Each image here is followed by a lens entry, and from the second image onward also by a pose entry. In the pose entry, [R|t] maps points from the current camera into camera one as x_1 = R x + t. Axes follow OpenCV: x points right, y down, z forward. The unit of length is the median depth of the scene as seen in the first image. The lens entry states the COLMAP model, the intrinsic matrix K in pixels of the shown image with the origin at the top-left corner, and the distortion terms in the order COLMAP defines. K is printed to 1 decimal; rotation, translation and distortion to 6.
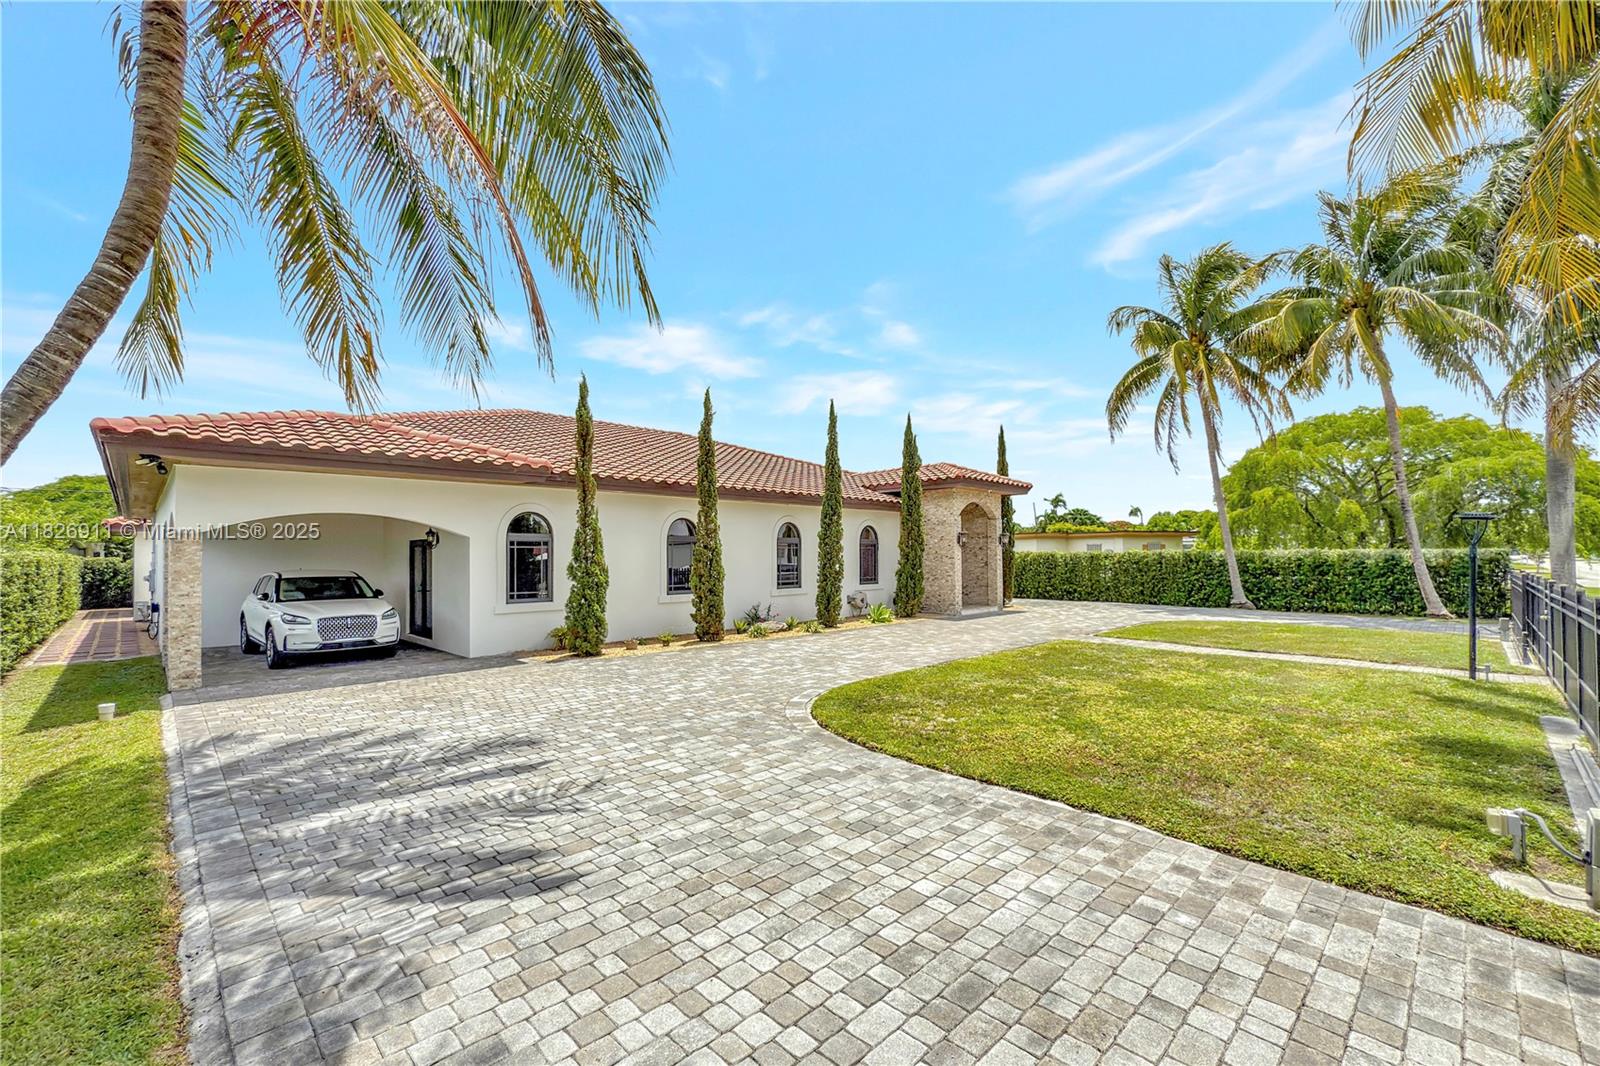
lens RADIAL K [[685.7, 0, 799.2], [0, 685.7, 549.8], [0, 0, 1]] dist [0.000225, -0.000011]
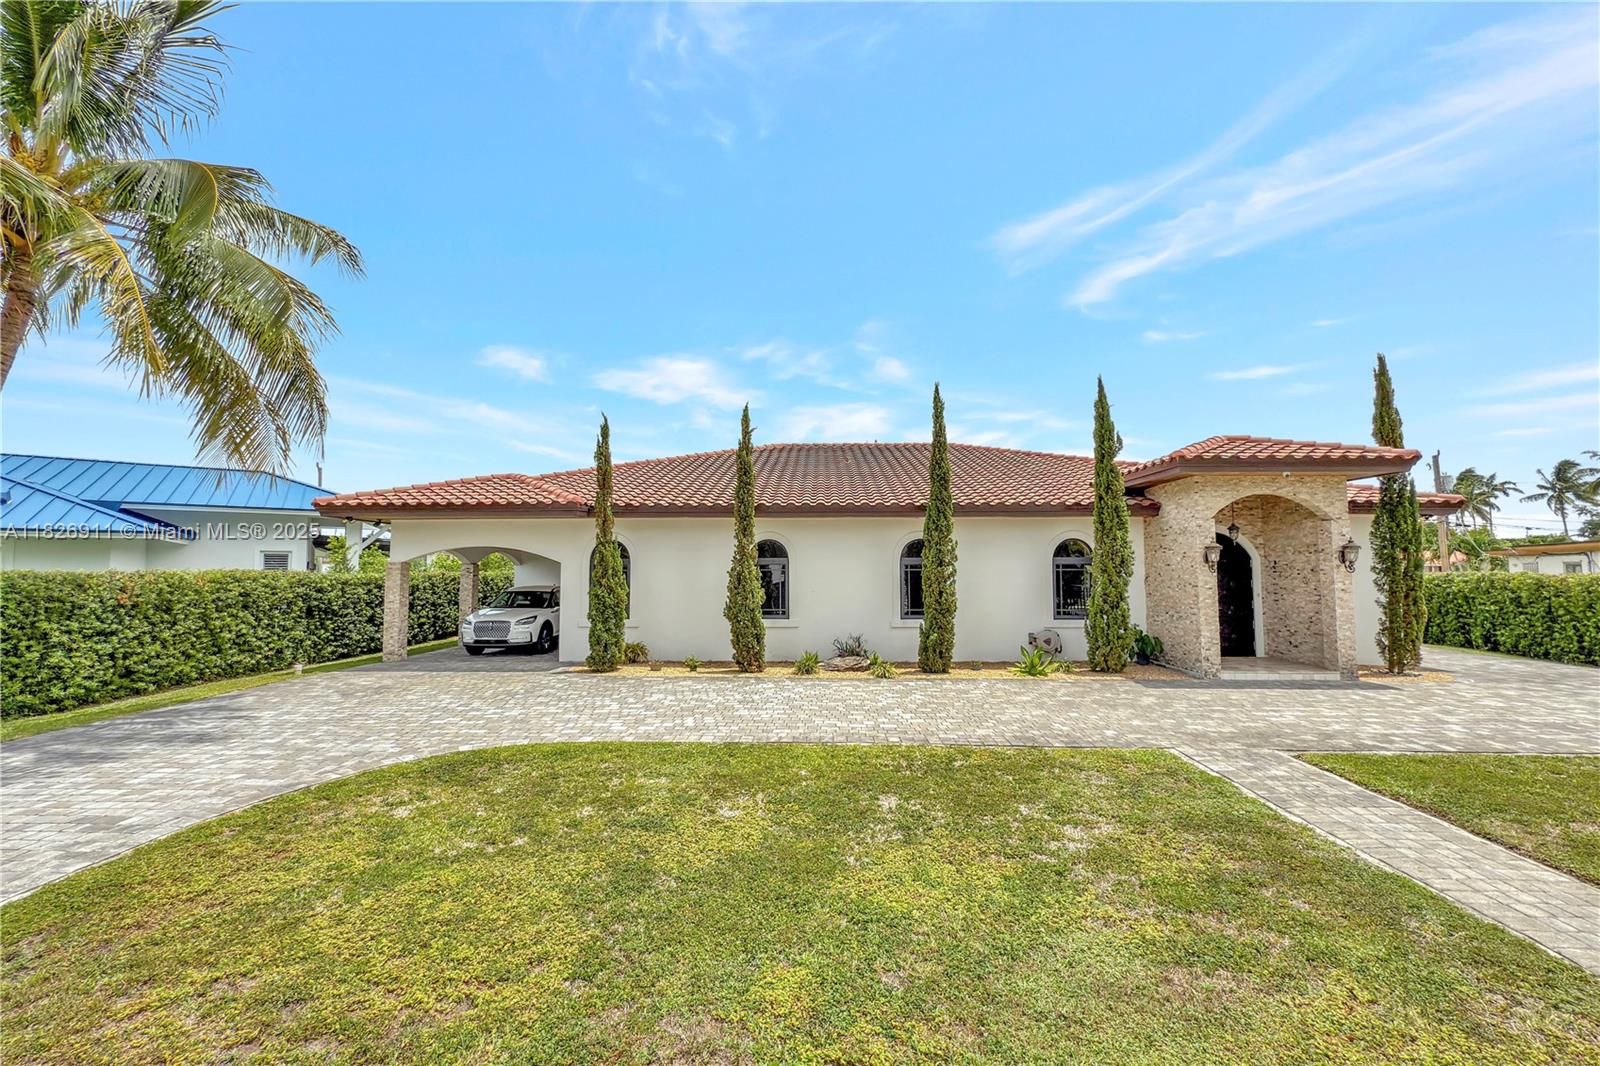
lens RADIAL K [[640.8, 0, 800.0], [0, 640.8, 533.0], [0, 0, 1]] dist [-0.000293, -0.000128]
pose [[0.675503, -0.038505, -0.736351, 0.480141], [0.002432, 0.998747, -0.049995, -0.009692], [0.737353, 0.031981, 0.674750, 0.386221]]
